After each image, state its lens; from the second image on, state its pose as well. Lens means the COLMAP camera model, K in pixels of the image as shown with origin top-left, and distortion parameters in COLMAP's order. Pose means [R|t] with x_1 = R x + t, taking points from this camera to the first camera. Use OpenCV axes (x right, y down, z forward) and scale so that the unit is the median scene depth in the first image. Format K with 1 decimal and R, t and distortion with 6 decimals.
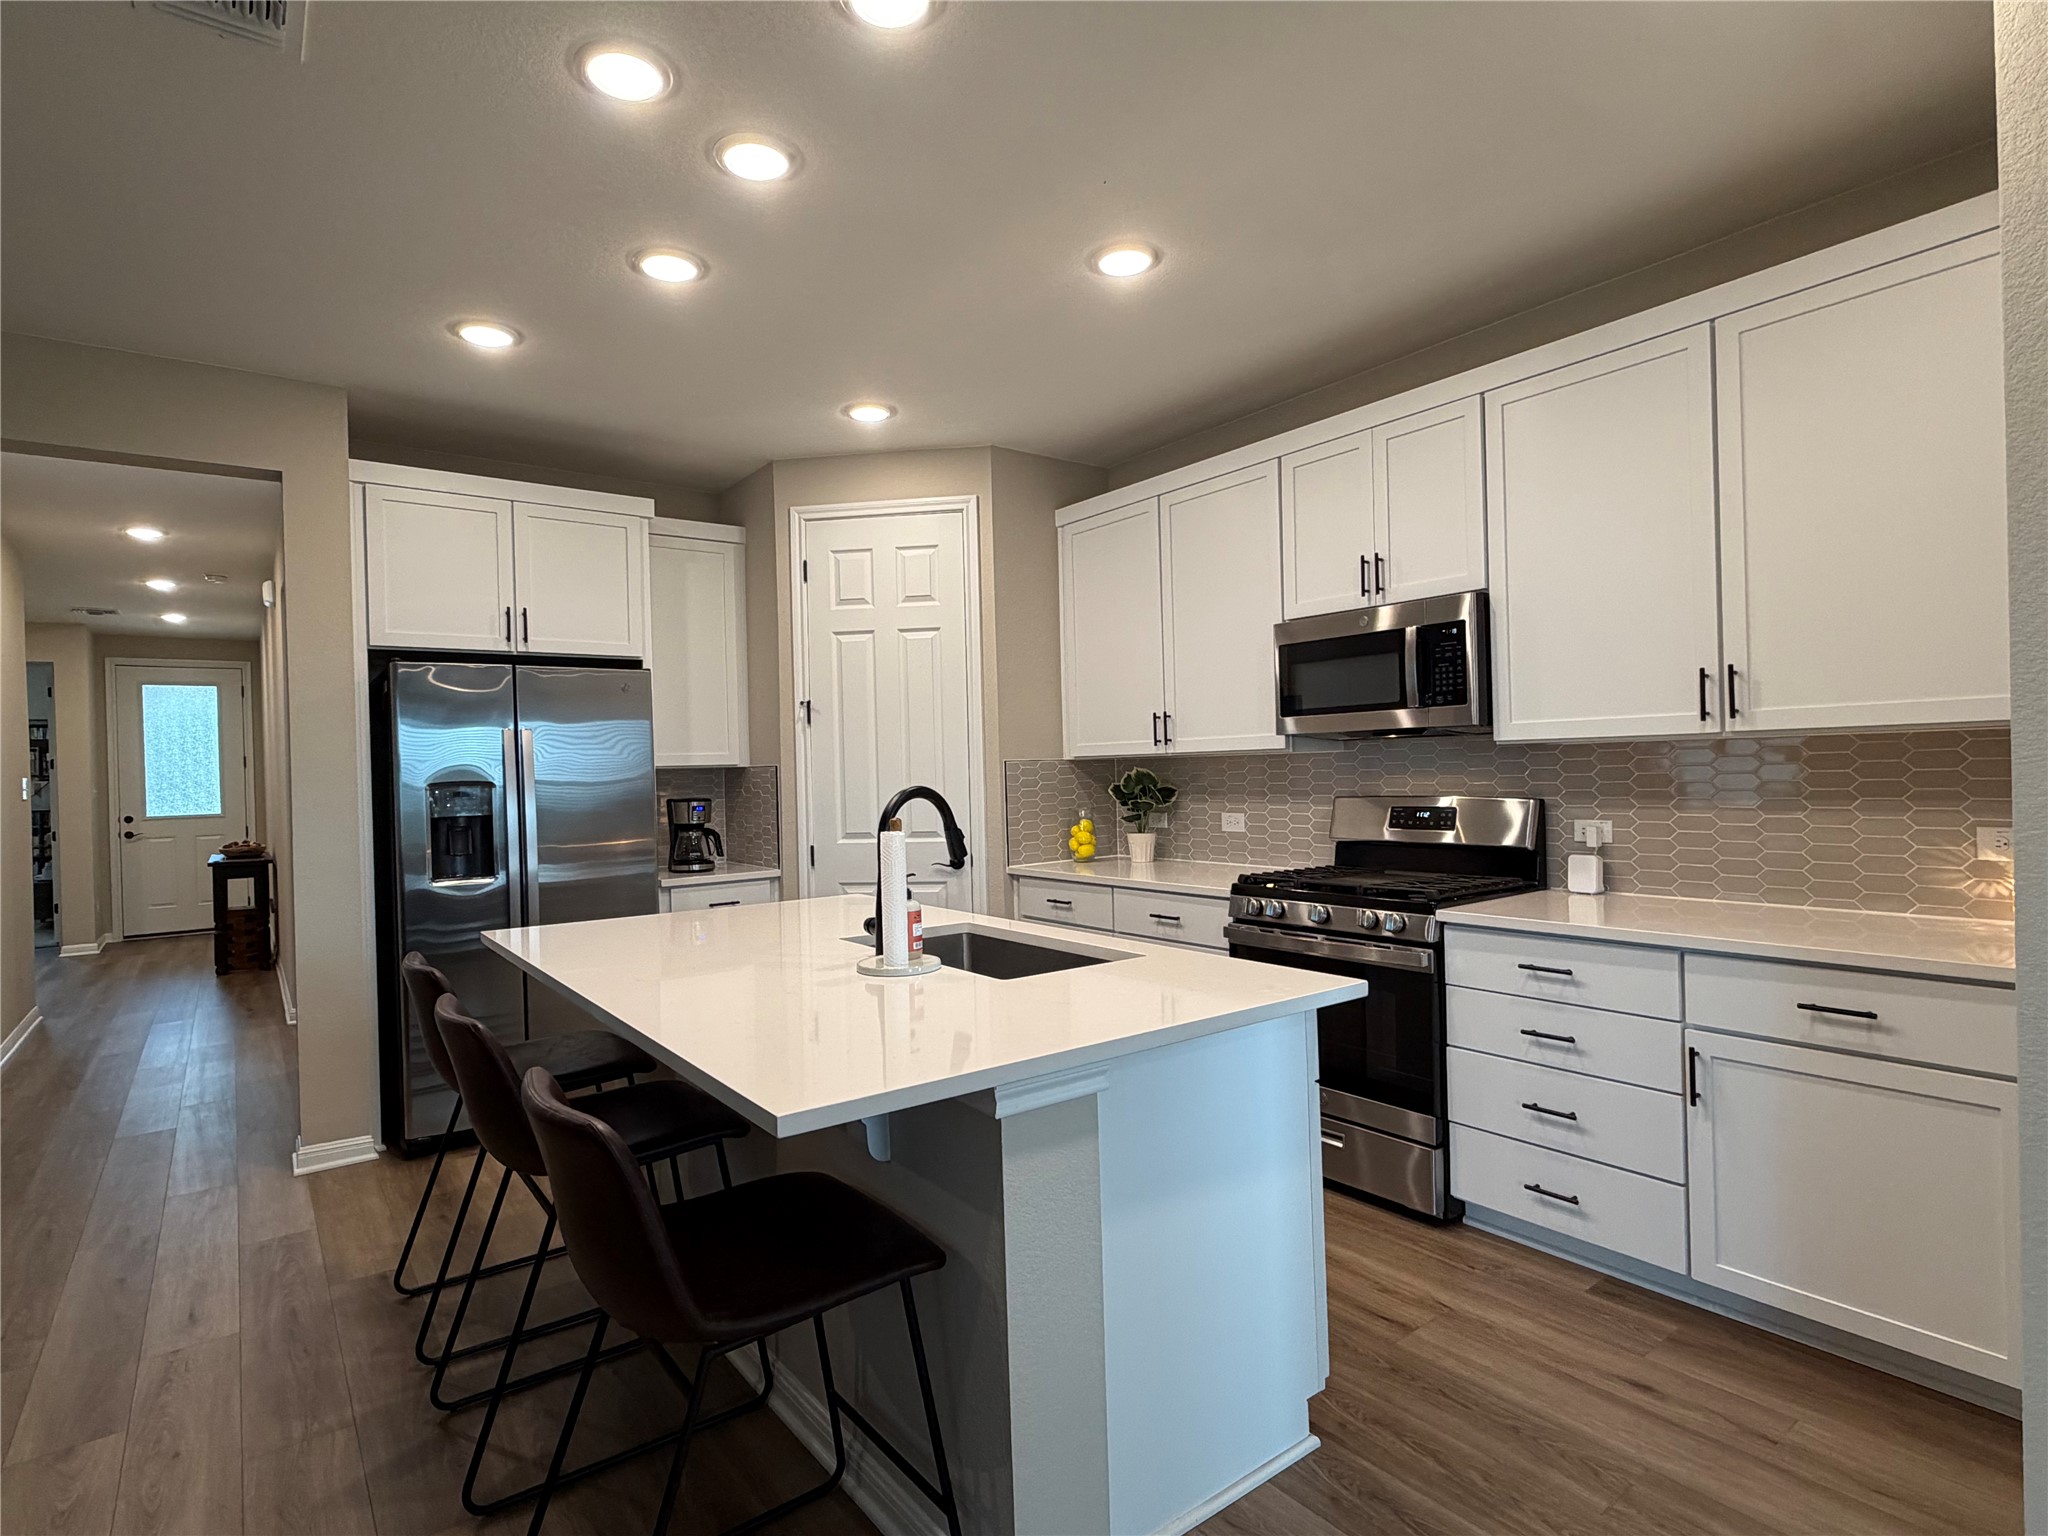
lens RADIAL K [[1002.4, 0, 1024.5], [0, 1002.4, 772.8], [0, 0, 1]] dist [-0.003480, -0.000876]
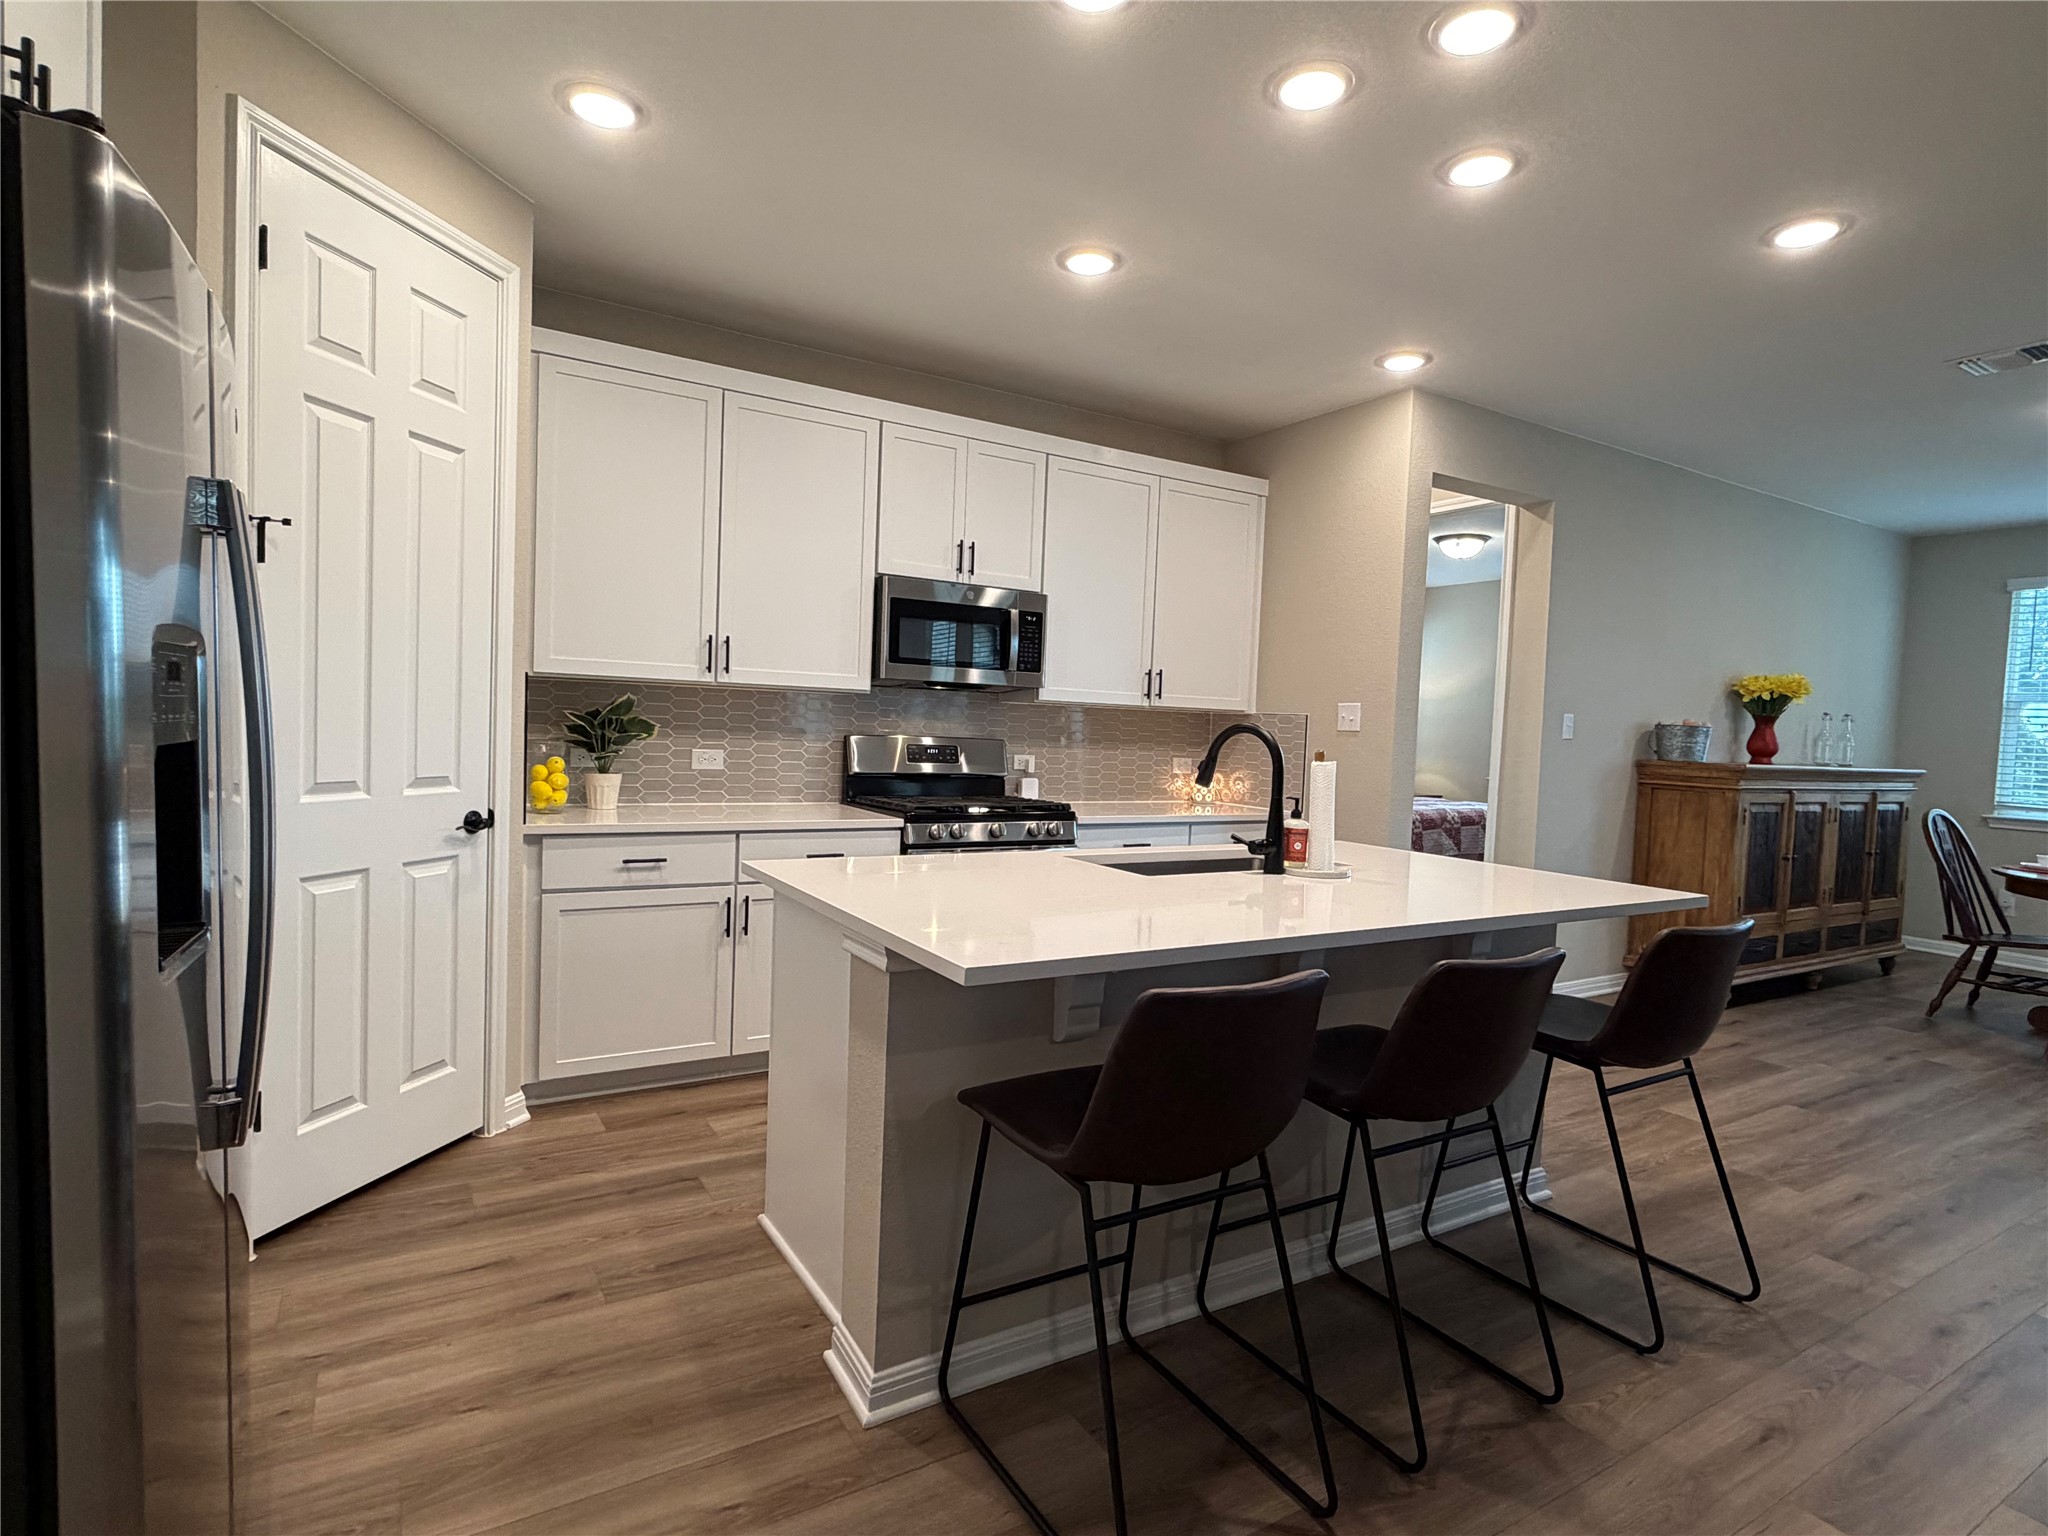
lens RADIAL K [[1002.4, 0, 1024.7], [0, 1002.4, 764.2], [0, 0, 1]] dist [-0.003480, -0.000876]
pose [[0.137156, -0.013376, 0.990459, -0.875693], [-0.044324, 0.998824, 0.019627, 0.030001], [-0.989557, -0.046593, 0.136402, 0.749235]]
